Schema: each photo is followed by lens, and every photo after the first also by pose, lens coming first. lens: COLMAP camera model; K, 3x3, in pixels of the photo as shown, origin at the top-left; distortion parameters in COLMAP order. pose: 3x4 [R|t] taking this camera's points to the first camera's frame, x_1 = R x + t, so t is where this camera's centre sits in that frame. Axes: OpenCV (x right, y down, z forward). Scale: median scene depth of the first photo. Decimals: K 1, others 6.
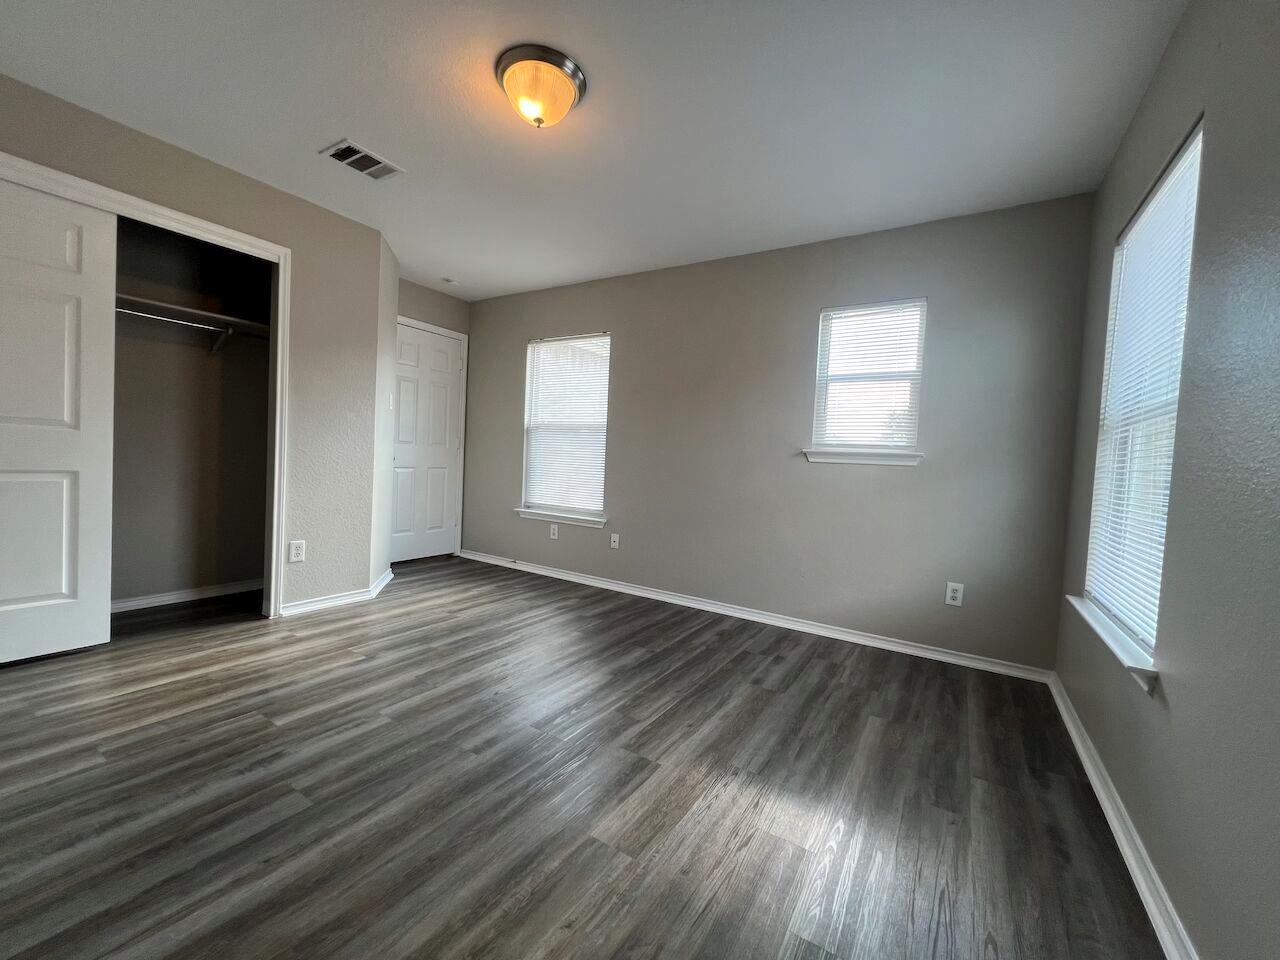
lens RADIAL K [[525.0, 0, 642.4], [0, 525.0, 482.2], [0, 0, 1]] dist [-0.003473, 0.000011]
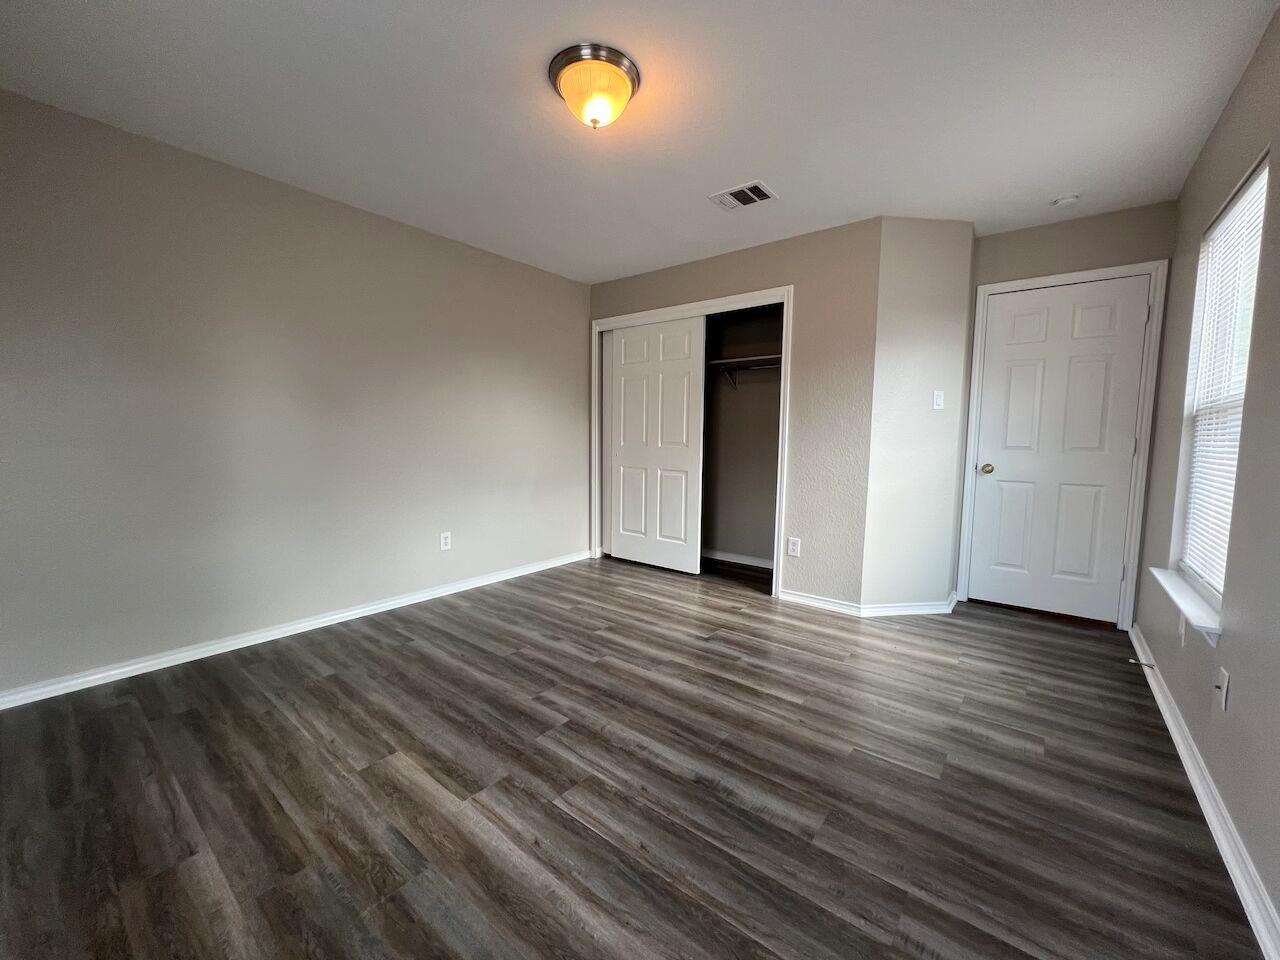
lens RADIAL K [[525.0, 0, 643.1], [0, 525.0, 478.5], [0, 0, 1]] dist [-0.003473, 0.000011]
pose [[-0.136736, 0.030009, -0.990153, 0.641496], [-0.061053, 0.997386, 0.038659, -0.051120], [0.988724, 0.065738, -0.134547, 1.025375]]
